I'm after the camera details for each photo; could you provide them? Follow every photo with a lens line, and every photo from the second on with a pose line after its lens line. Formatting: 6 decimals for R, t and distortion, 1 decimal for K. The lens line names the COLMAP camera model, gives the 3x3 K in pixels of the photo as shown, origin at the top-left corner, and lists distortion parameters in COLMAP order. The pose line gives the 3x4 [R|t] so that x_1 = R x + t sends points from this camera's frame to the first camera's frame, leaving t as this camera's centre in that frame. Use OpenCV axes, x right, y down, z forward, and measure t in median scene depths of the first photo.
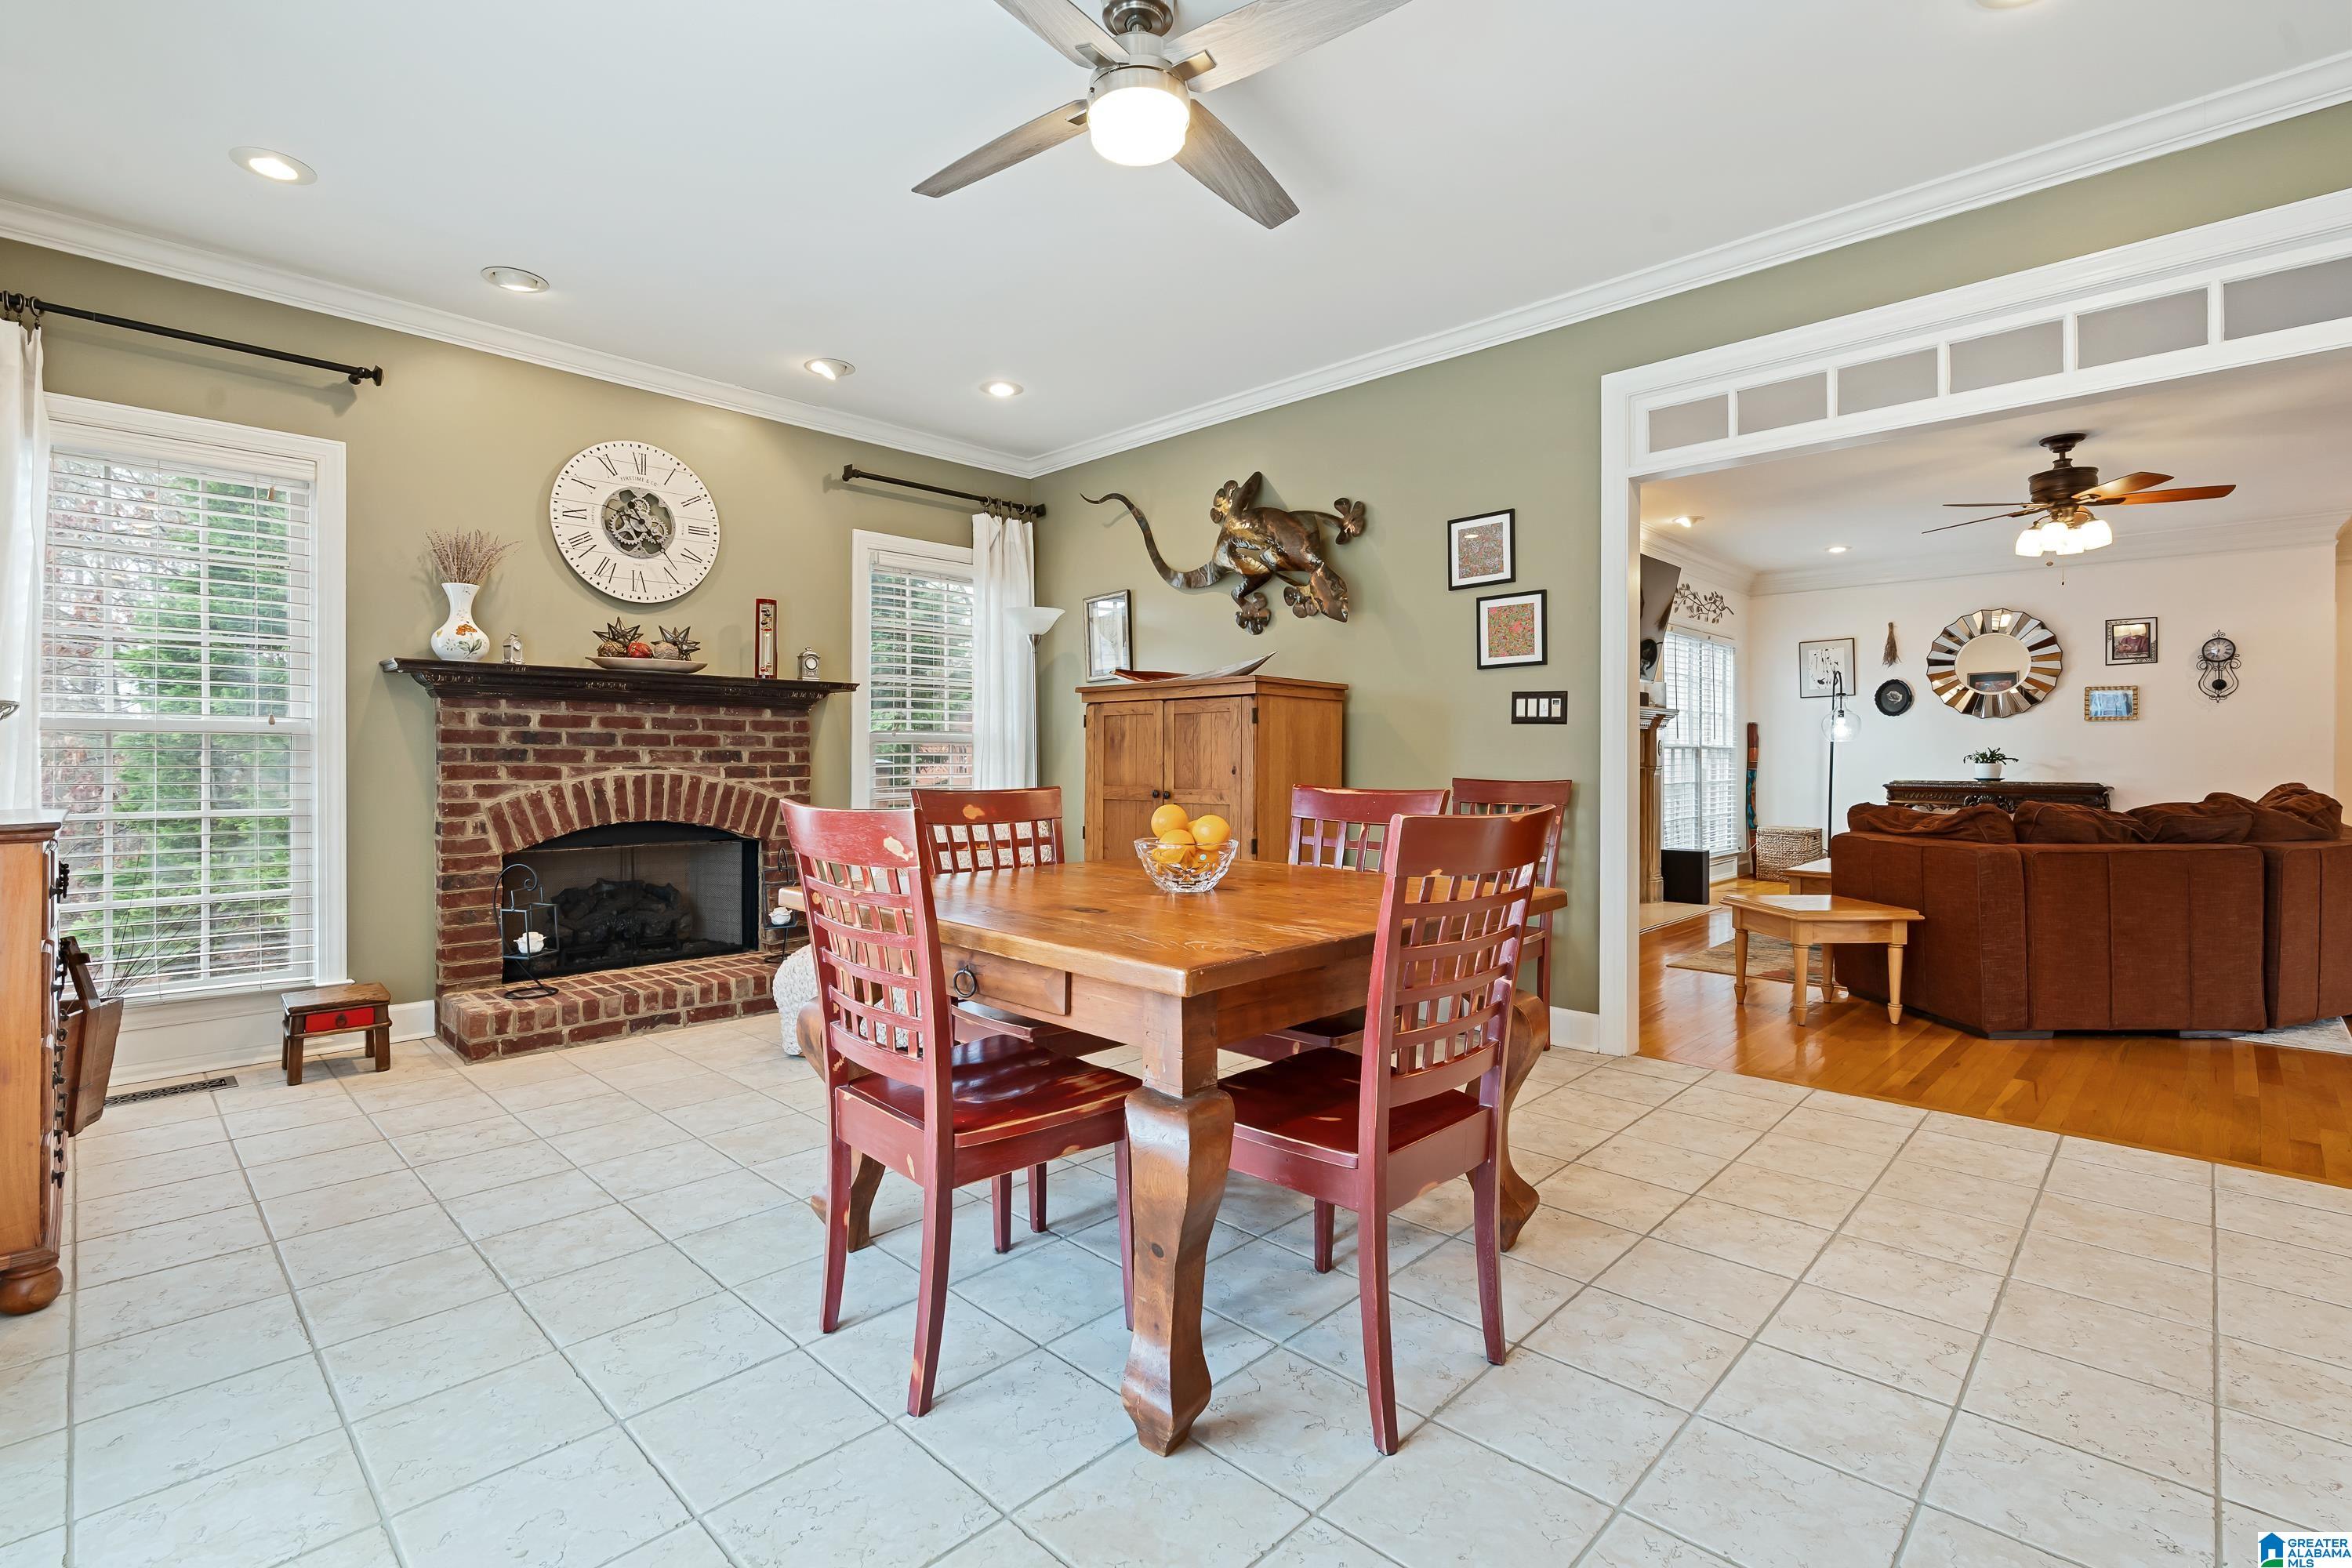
lens RADIAL K [[1065.0, 0, 1176.8], [0, 1065.0, 767.6], [0, 0, 1]] dist [-0.000367, -0.000204]
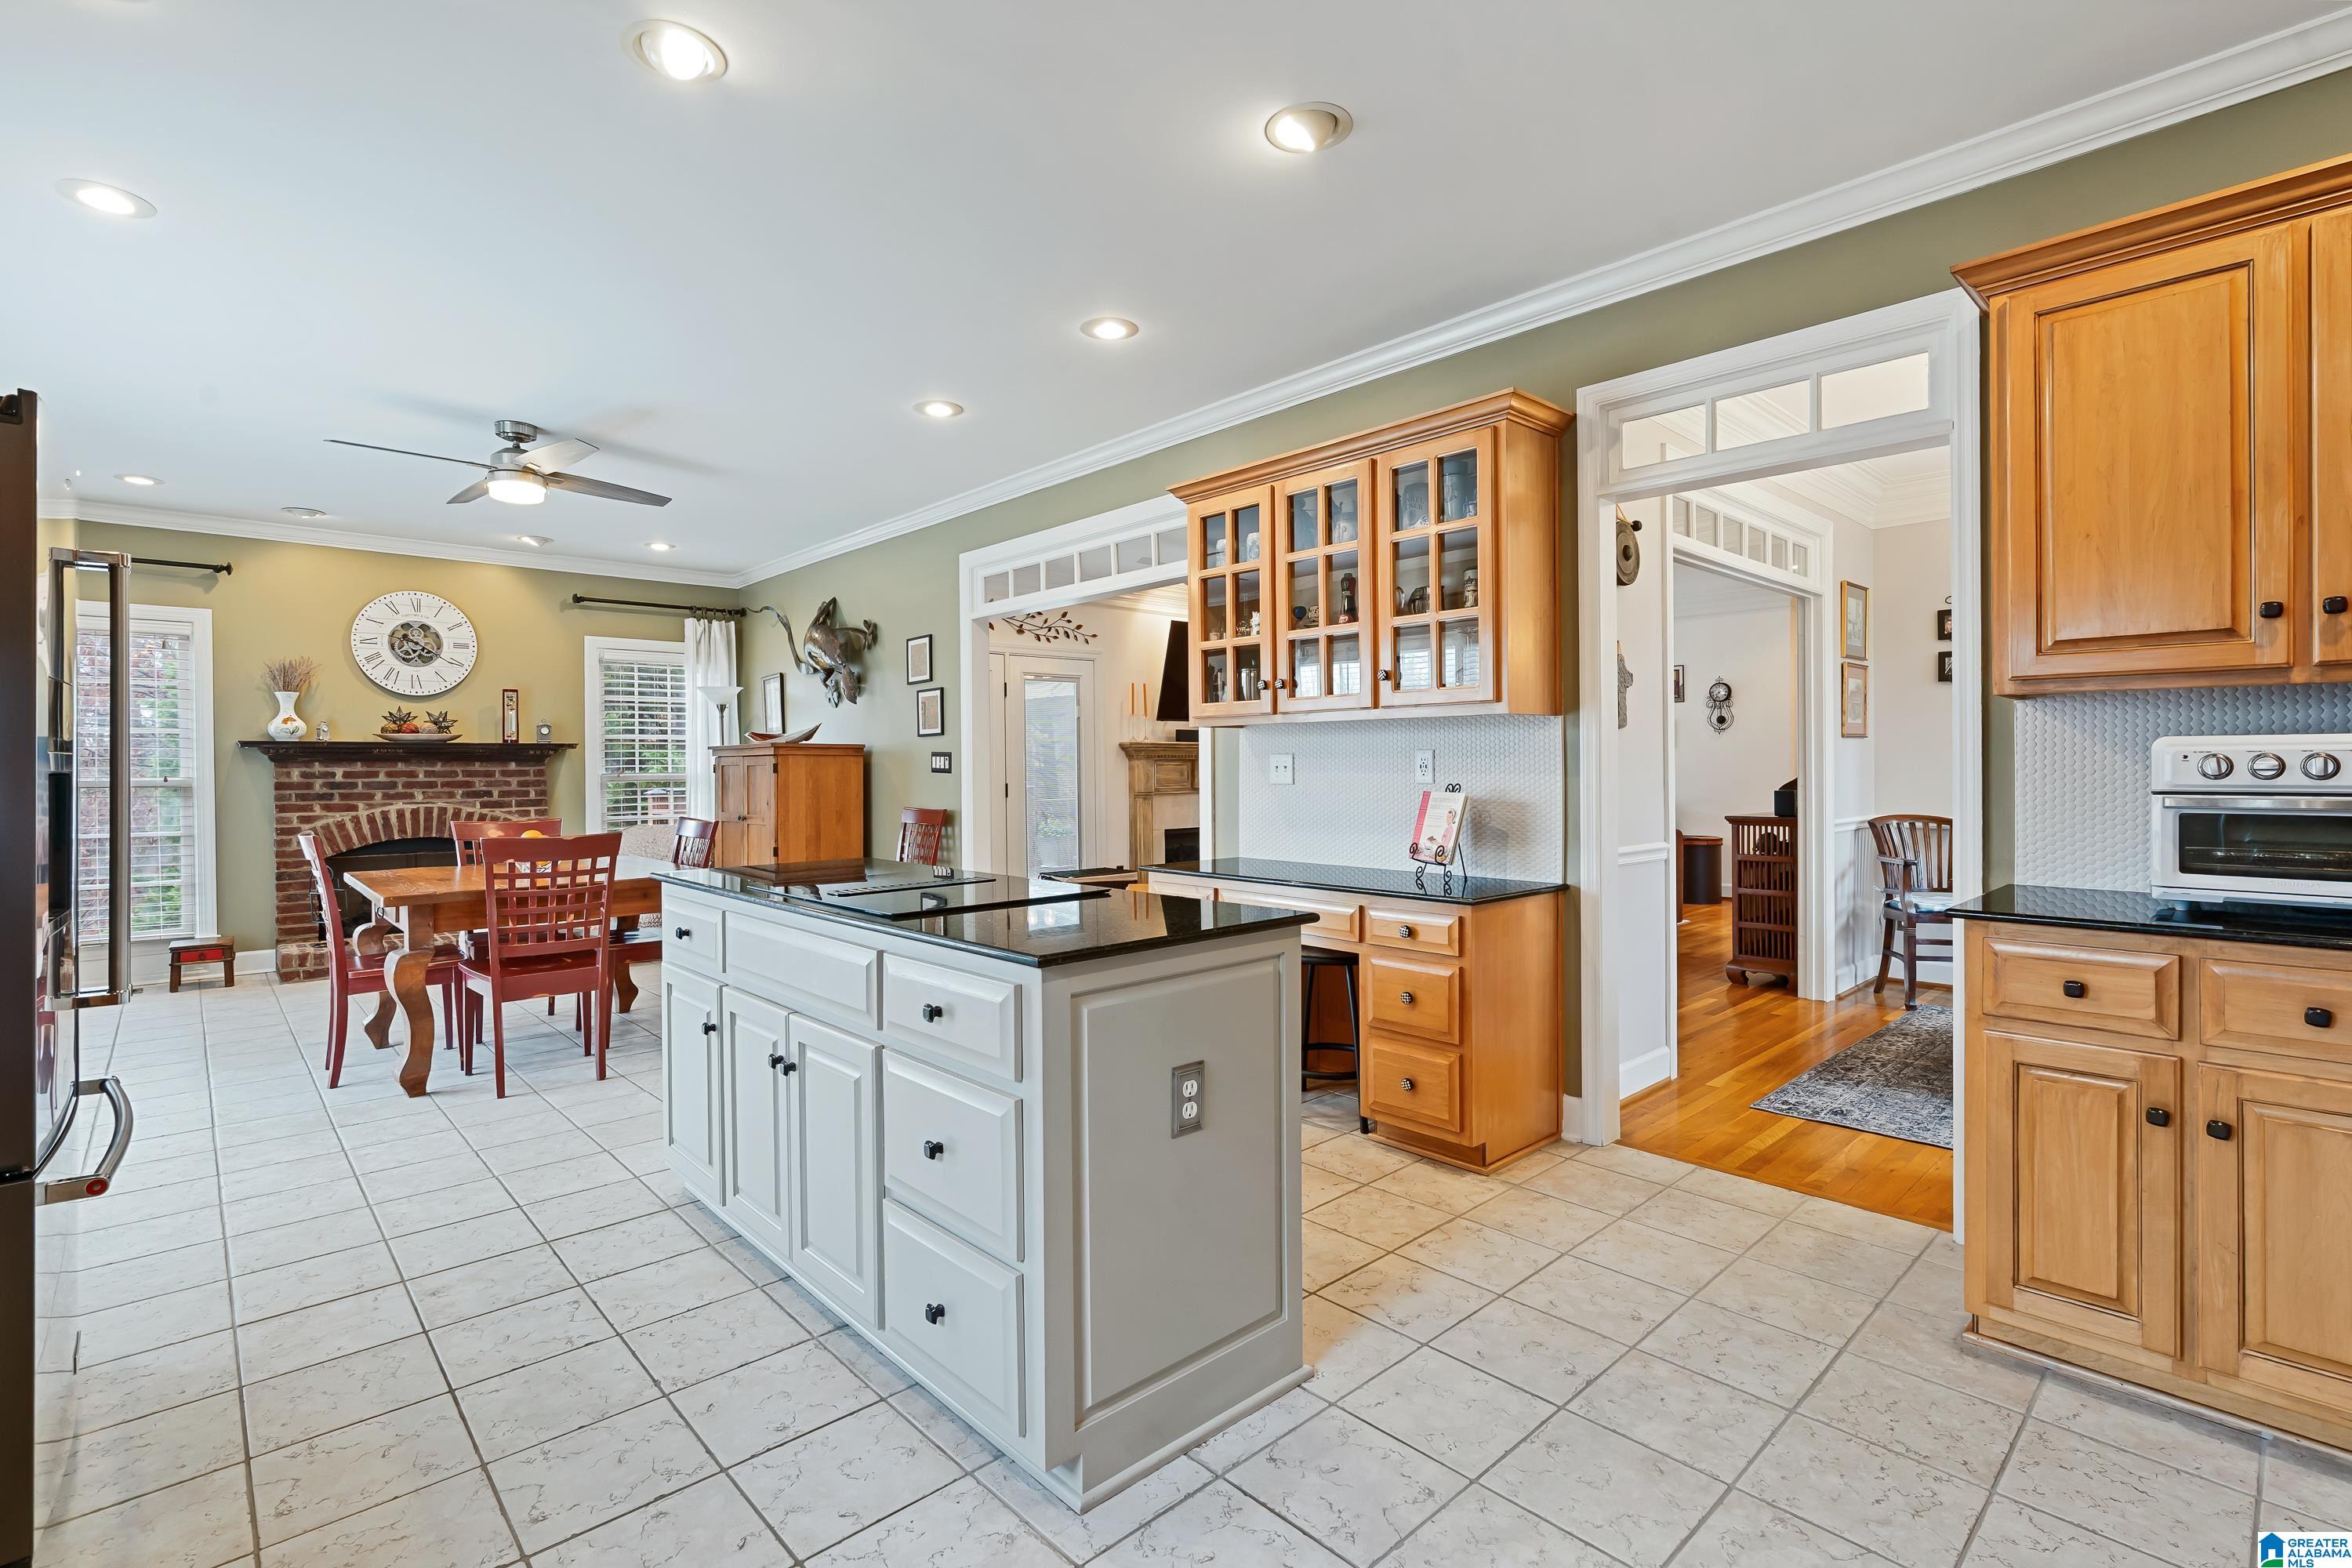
lens RADIAL K [[1065.0, 0, 1175.7], [0, 1065.0, 782.9], [0, 0, 1]] dist [-0.000367, -0.000204]
pose [[0.998245, -0.008098, -0.058661, 0.718636], [0.008563, 0.999934, 0.007682, -0.032802], [0.058595, -0.008171, 0.998248, -0.501271]]
